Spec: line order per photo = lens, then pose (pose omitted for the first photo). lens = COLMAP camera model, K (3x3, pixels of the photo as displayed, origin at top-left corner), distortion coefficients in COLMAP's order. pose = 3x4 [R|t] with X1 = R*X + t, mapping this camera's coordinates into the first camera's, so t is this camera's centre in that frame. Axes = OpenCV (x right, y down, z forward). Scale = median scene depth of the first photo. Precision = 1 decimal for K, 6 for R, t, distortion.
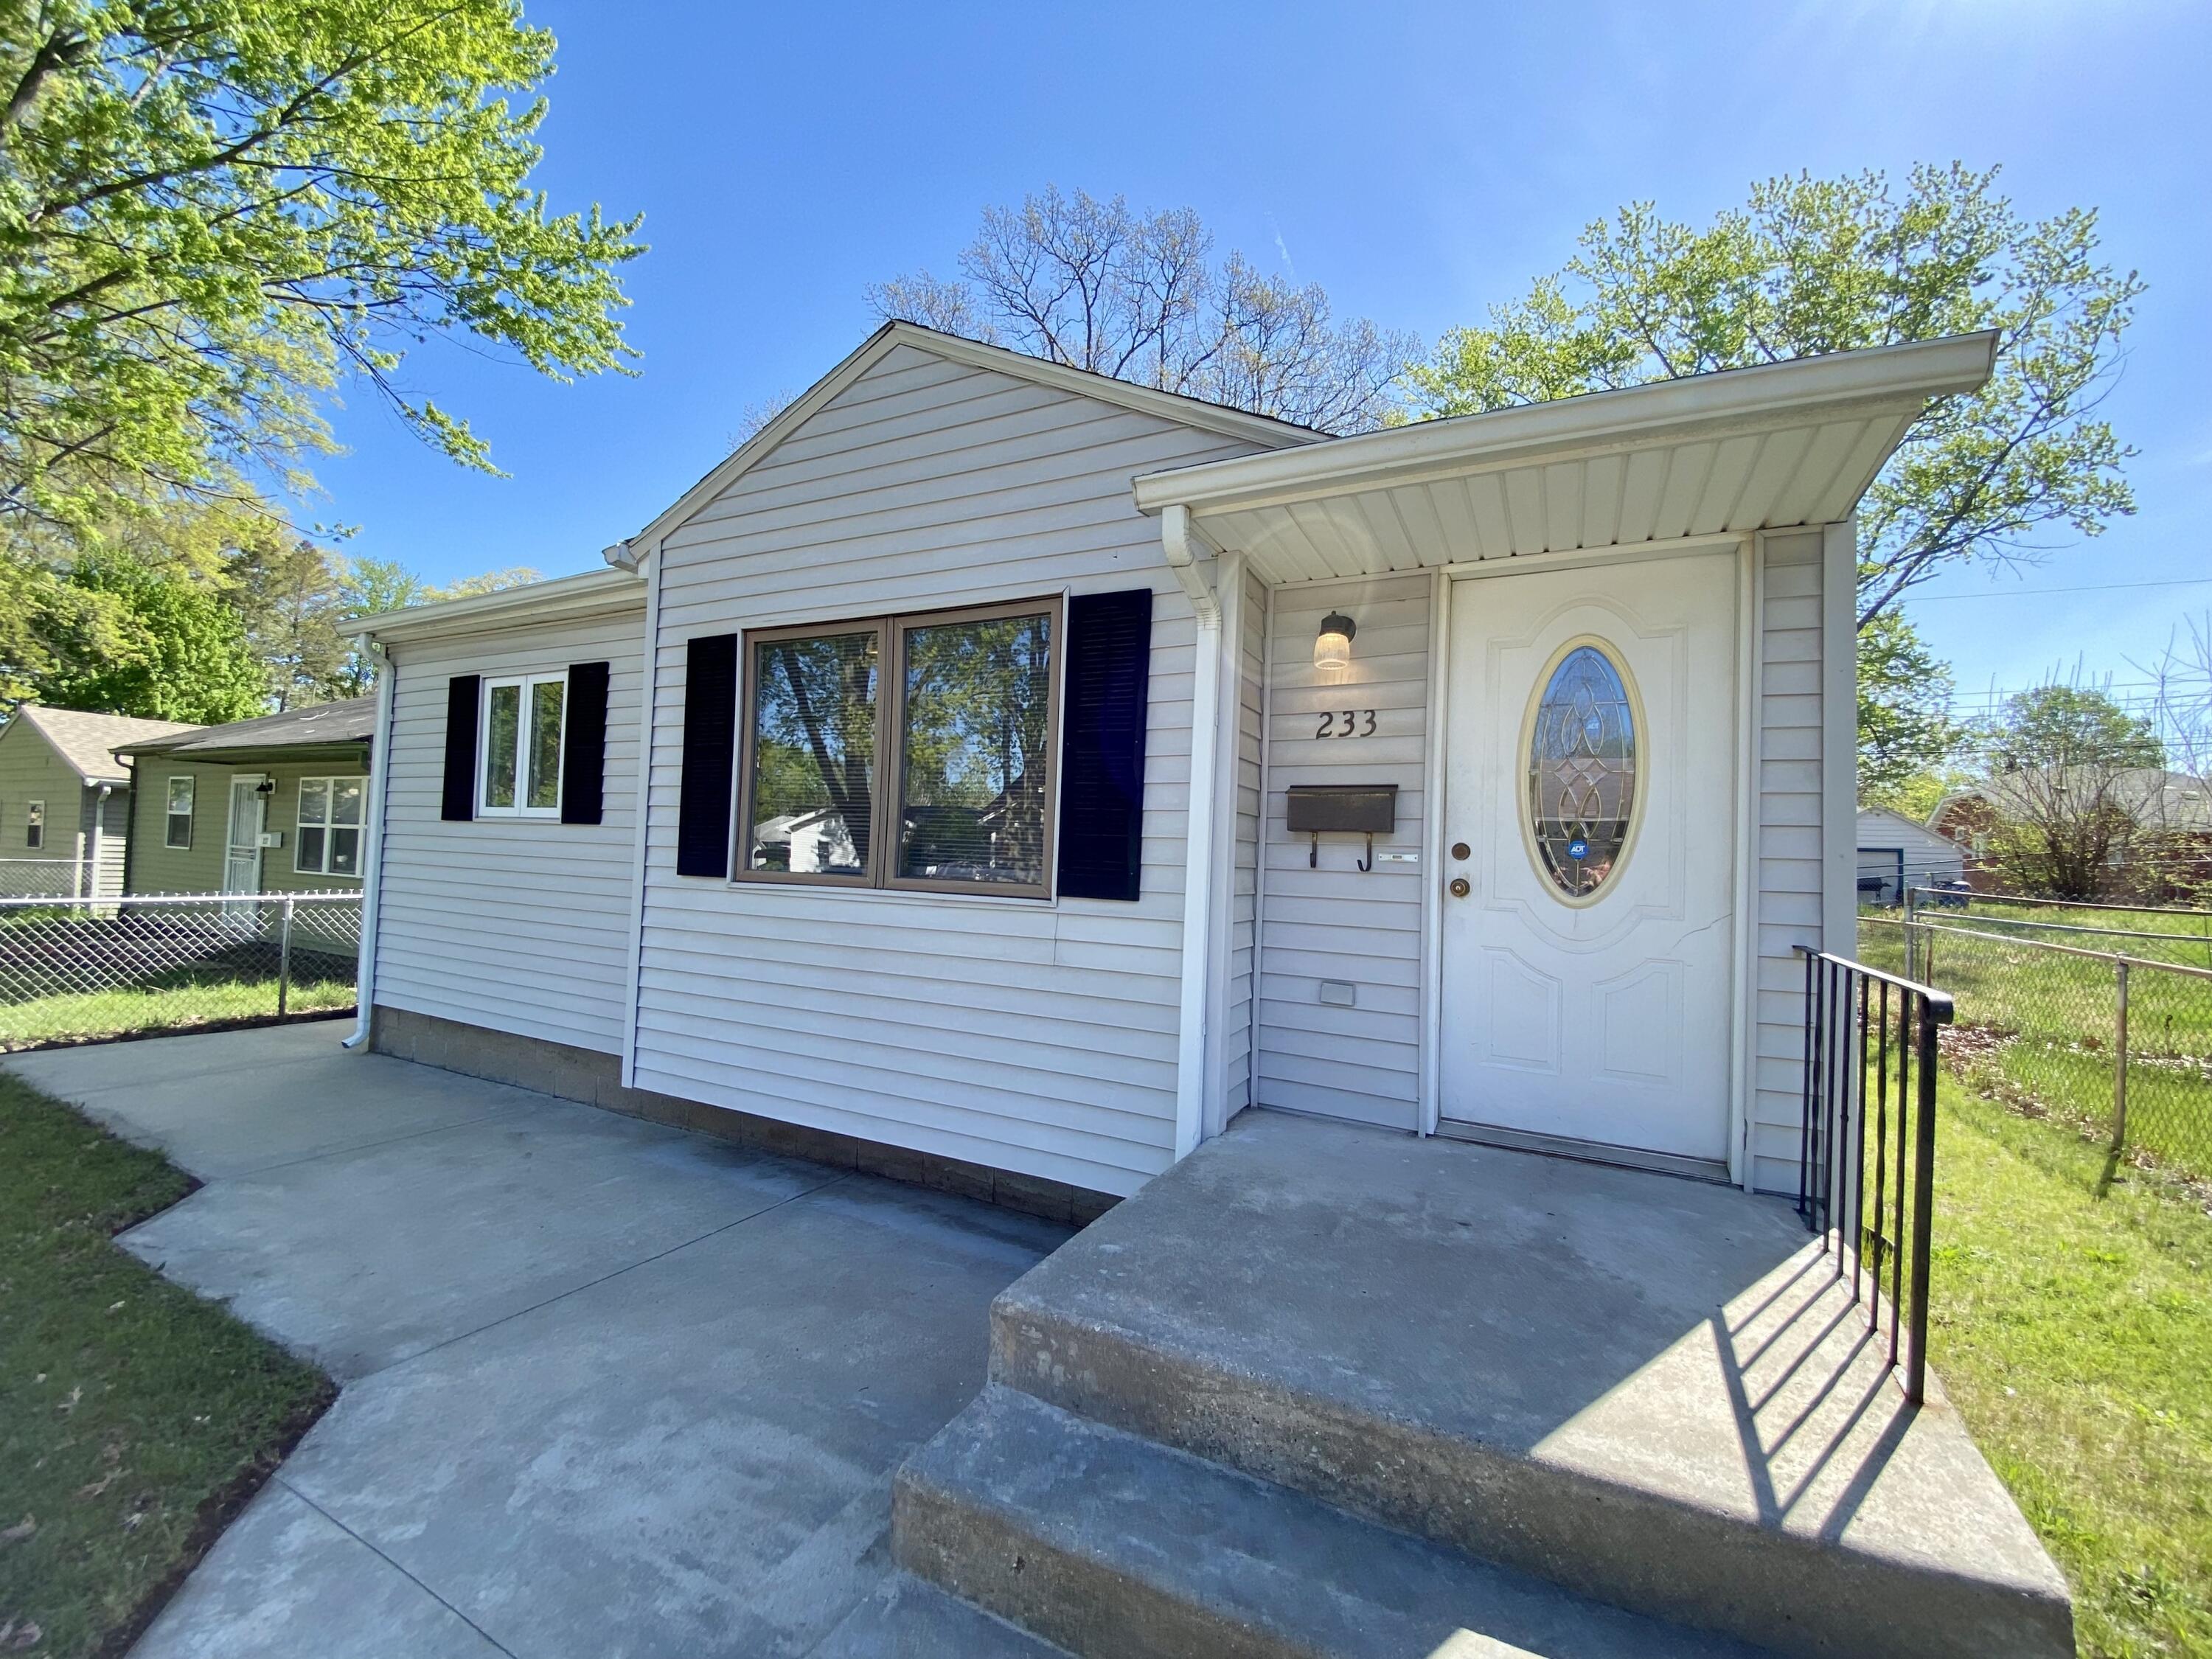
lens RADIAL K [[902.6, 0, 1106.0], [0, 902.6, 829.5], [0, 0, 1]] dist [-0.000069, -0.008685]
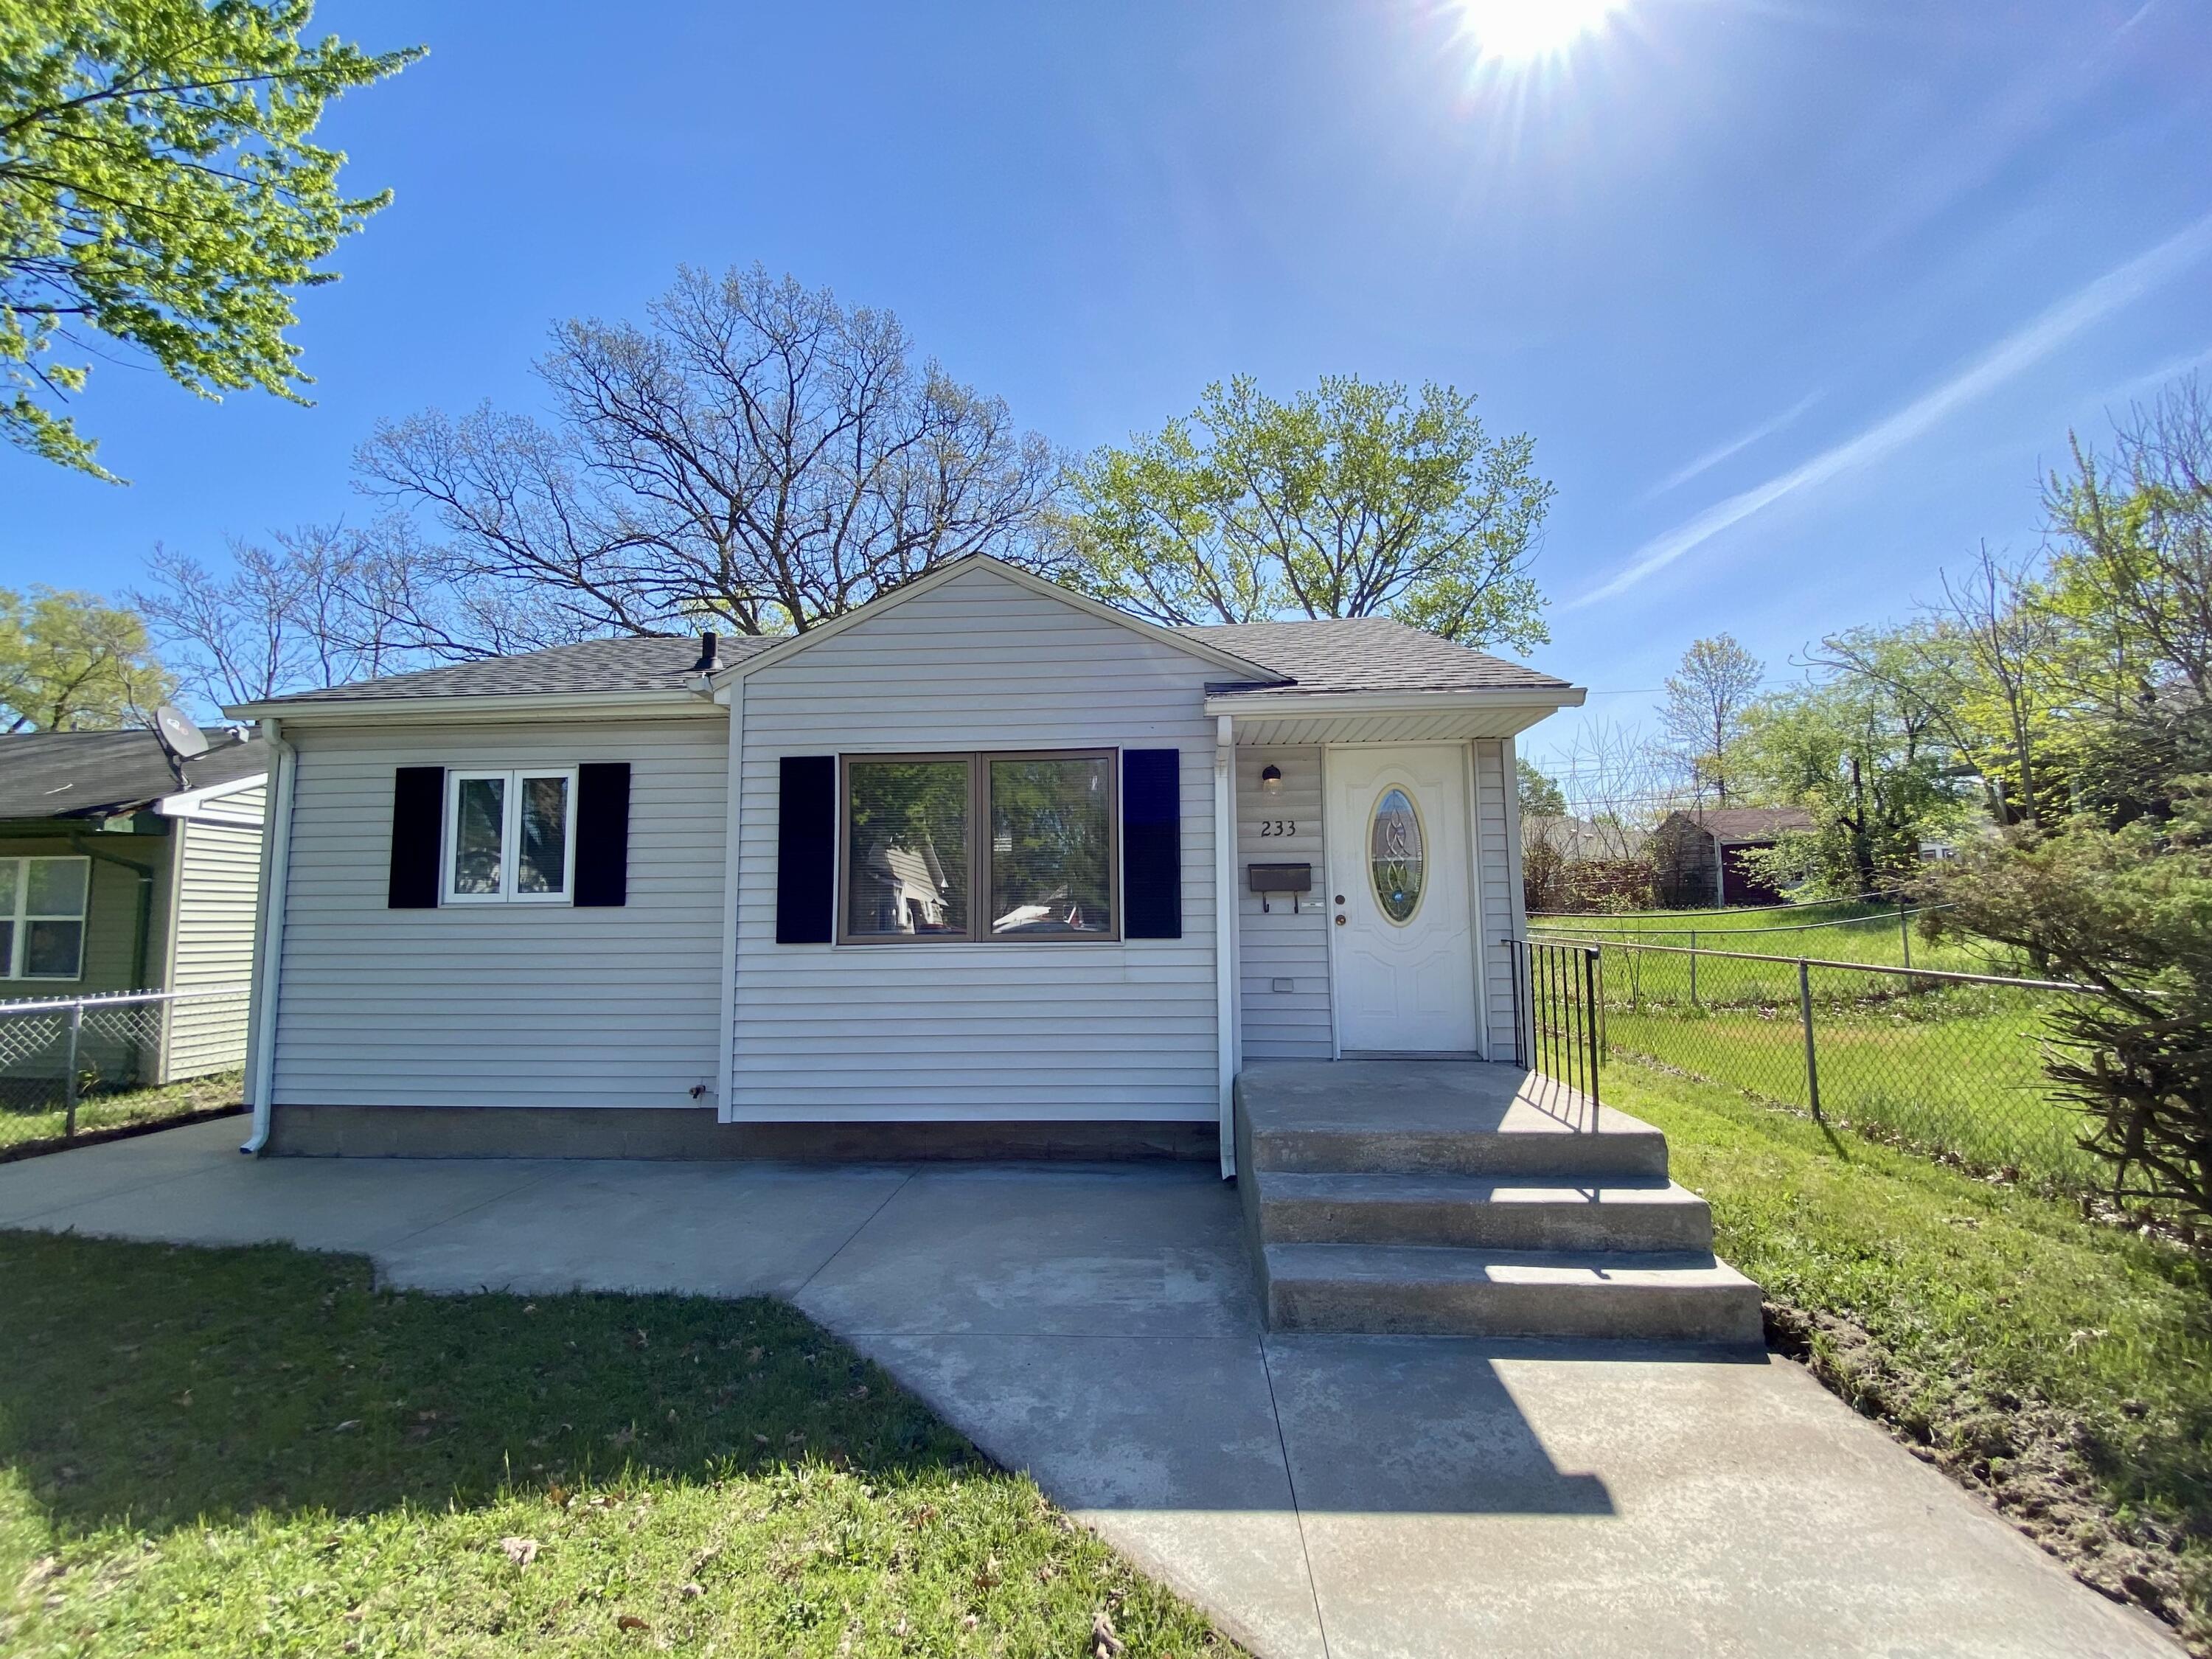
lens RADIAL K [[901.4, 0, 1106.0], [0, 901.4, 829.5], [0, 0, 1]] dist [0.015791, -0.019722]
pose [[0.917985, -0.012176, 0.396428, -0.629627], [0.032504, 0.998476, -0.044598, -0.042999], [-0.395281, 0.053826, 0.916982, -0.397484]]
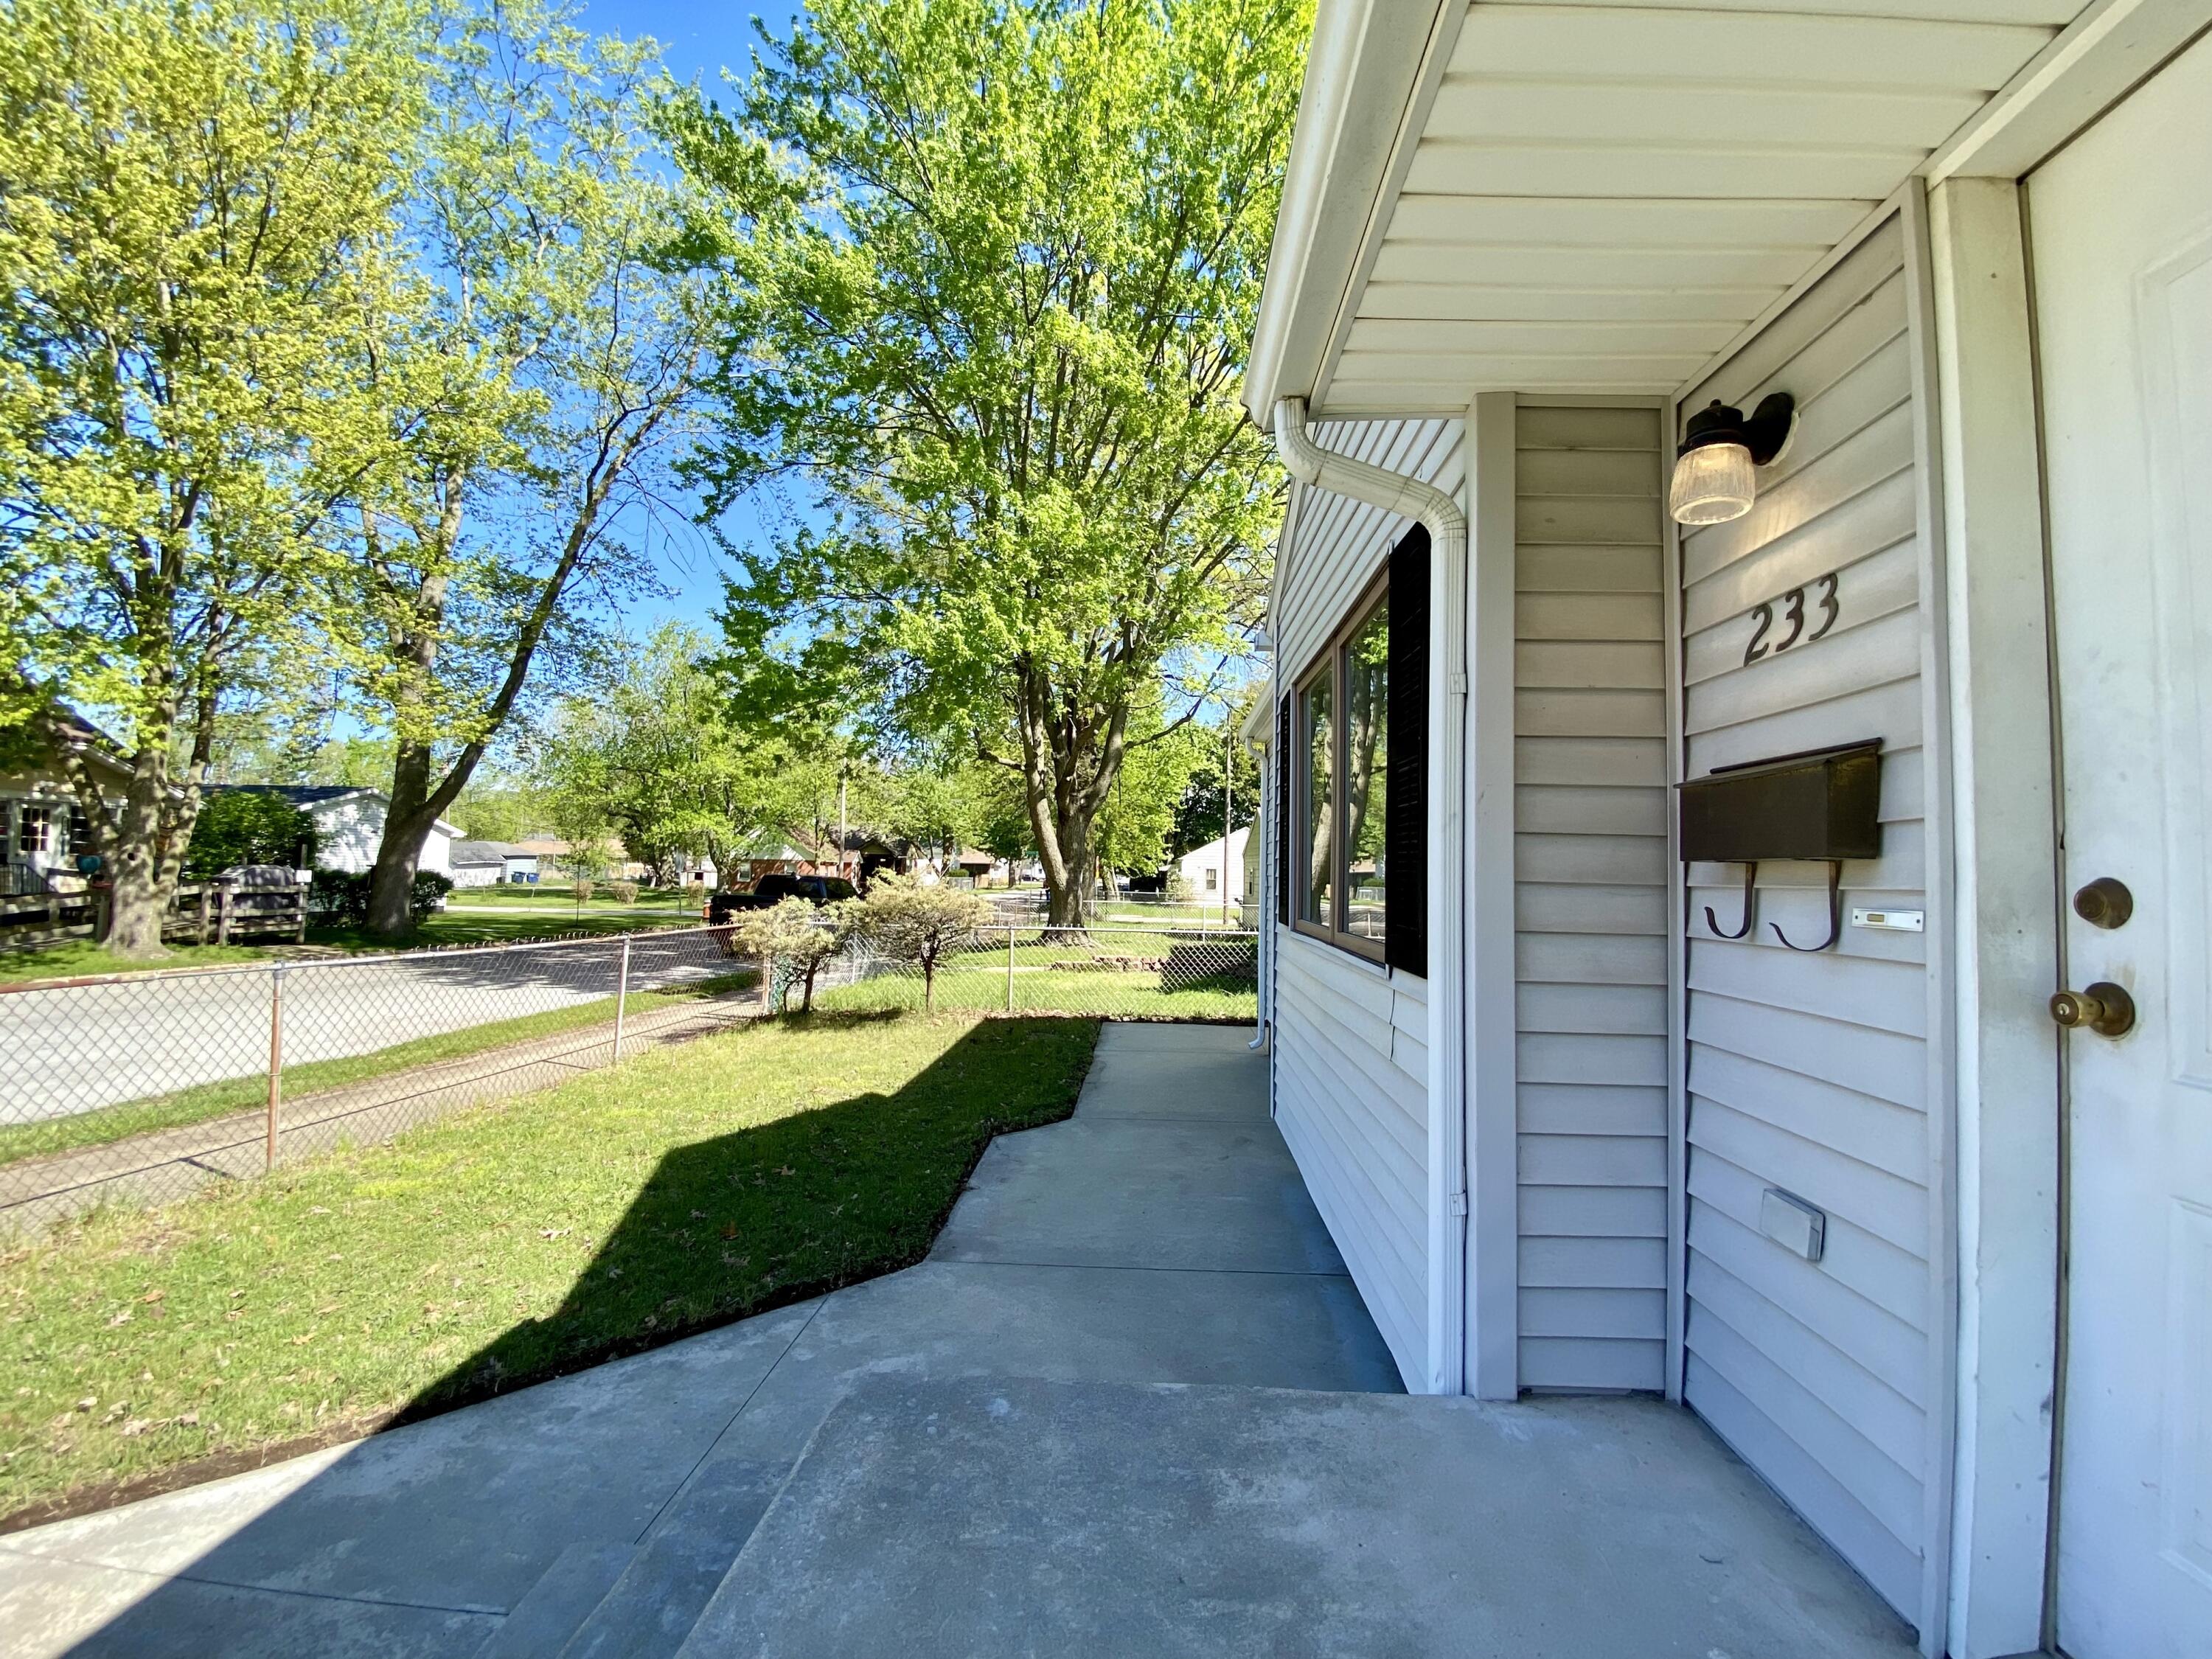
lens RADIAL K [[901.4, 0, 1106.0], [0, 901.4, 829.5], [0, 0, 1]] dist [0.015791, -0.019722]
pose [[0.410745, -0.071067, -0.908976, 0.461221], [0.030453, 0.997471, -0.064225, 0.005936], [0.911242, -0.001301, 0.411870, 0.433622]]
